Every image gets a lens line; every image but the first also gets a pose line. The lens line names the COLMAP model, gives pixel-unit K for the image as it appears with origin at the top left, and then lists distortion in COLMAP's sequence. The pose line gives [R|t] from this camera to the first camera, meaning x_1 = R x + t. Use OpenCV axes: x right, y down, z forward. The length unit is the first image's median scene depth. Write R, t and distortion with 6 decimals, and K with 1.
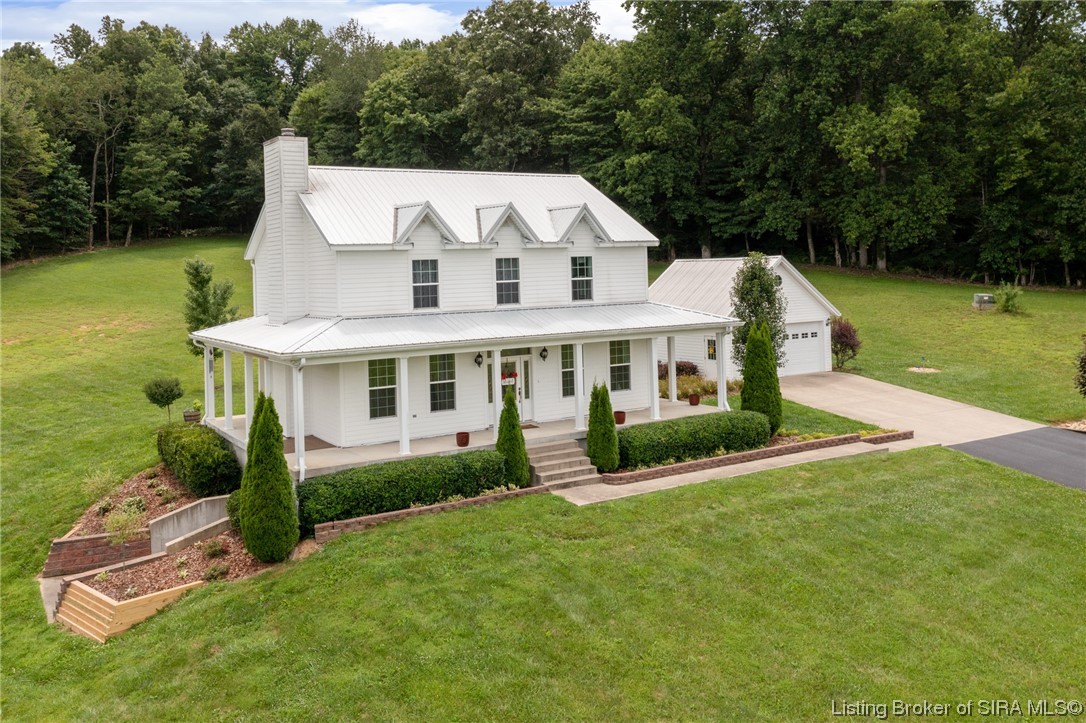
lens RADIAL K [[919.3, 0, 544.3], [0, 919.3, 255.3], [0, 0, 1]] dist [0.000960, -0.008150]
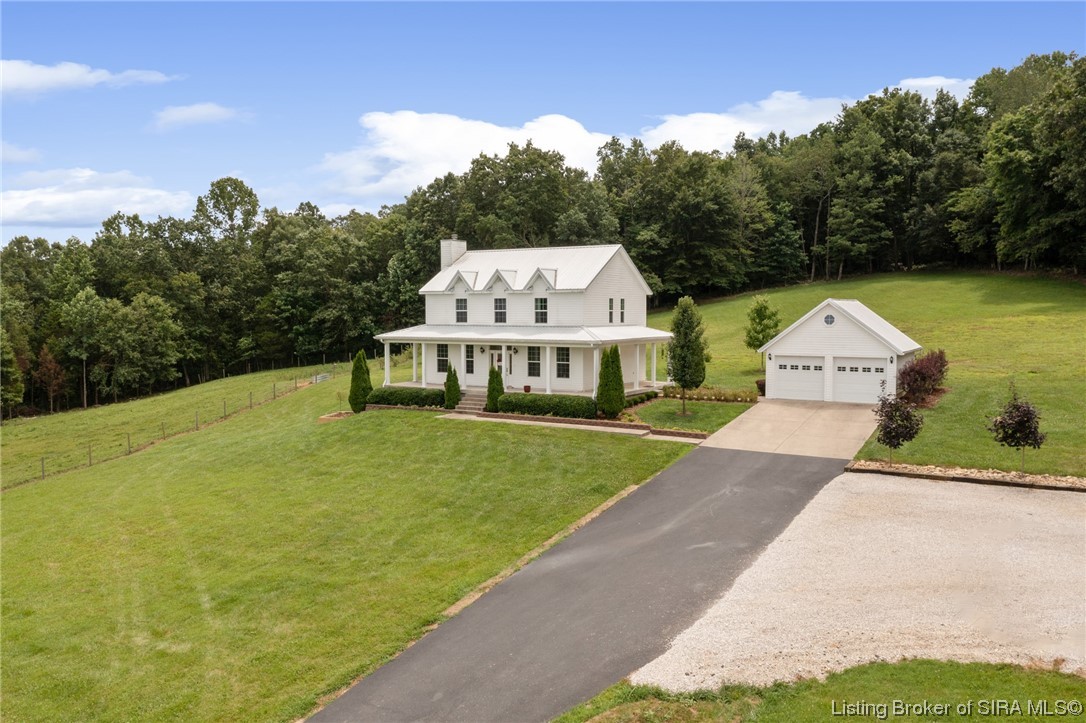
lens RADIAL K [[890.3, 0, 547.6], [0, 890.3, 363.2], [0, 0, 1]] dist [-0.004604, -0.003197]
pose [[0.468541, 0.082200, -0.879609, 1.495809], [-0.000839, 0.995703, 0.092602, -0.031345], [0.883441, -0.042650, 0.466596, 0.210557]]
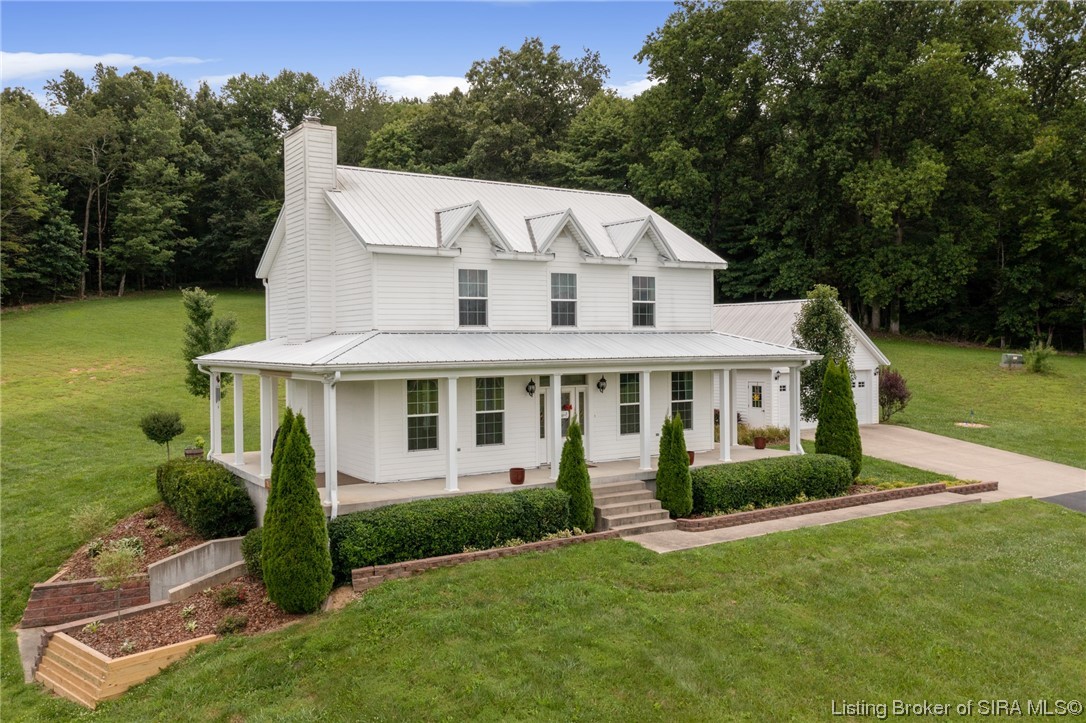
lens RADIAL K [[890.3, 0, 544.1], [0, 890.3, 354.6], [0, 0, 1]] dist [-0.004604, -0.003197]
pose [[0.999585, 0.020277, 0.020453, -0.068858], [-0.020854, 0.999378, 0.028437, 0.052169], [-0.019863, -0.028852, 0.999386, 0.143112]]
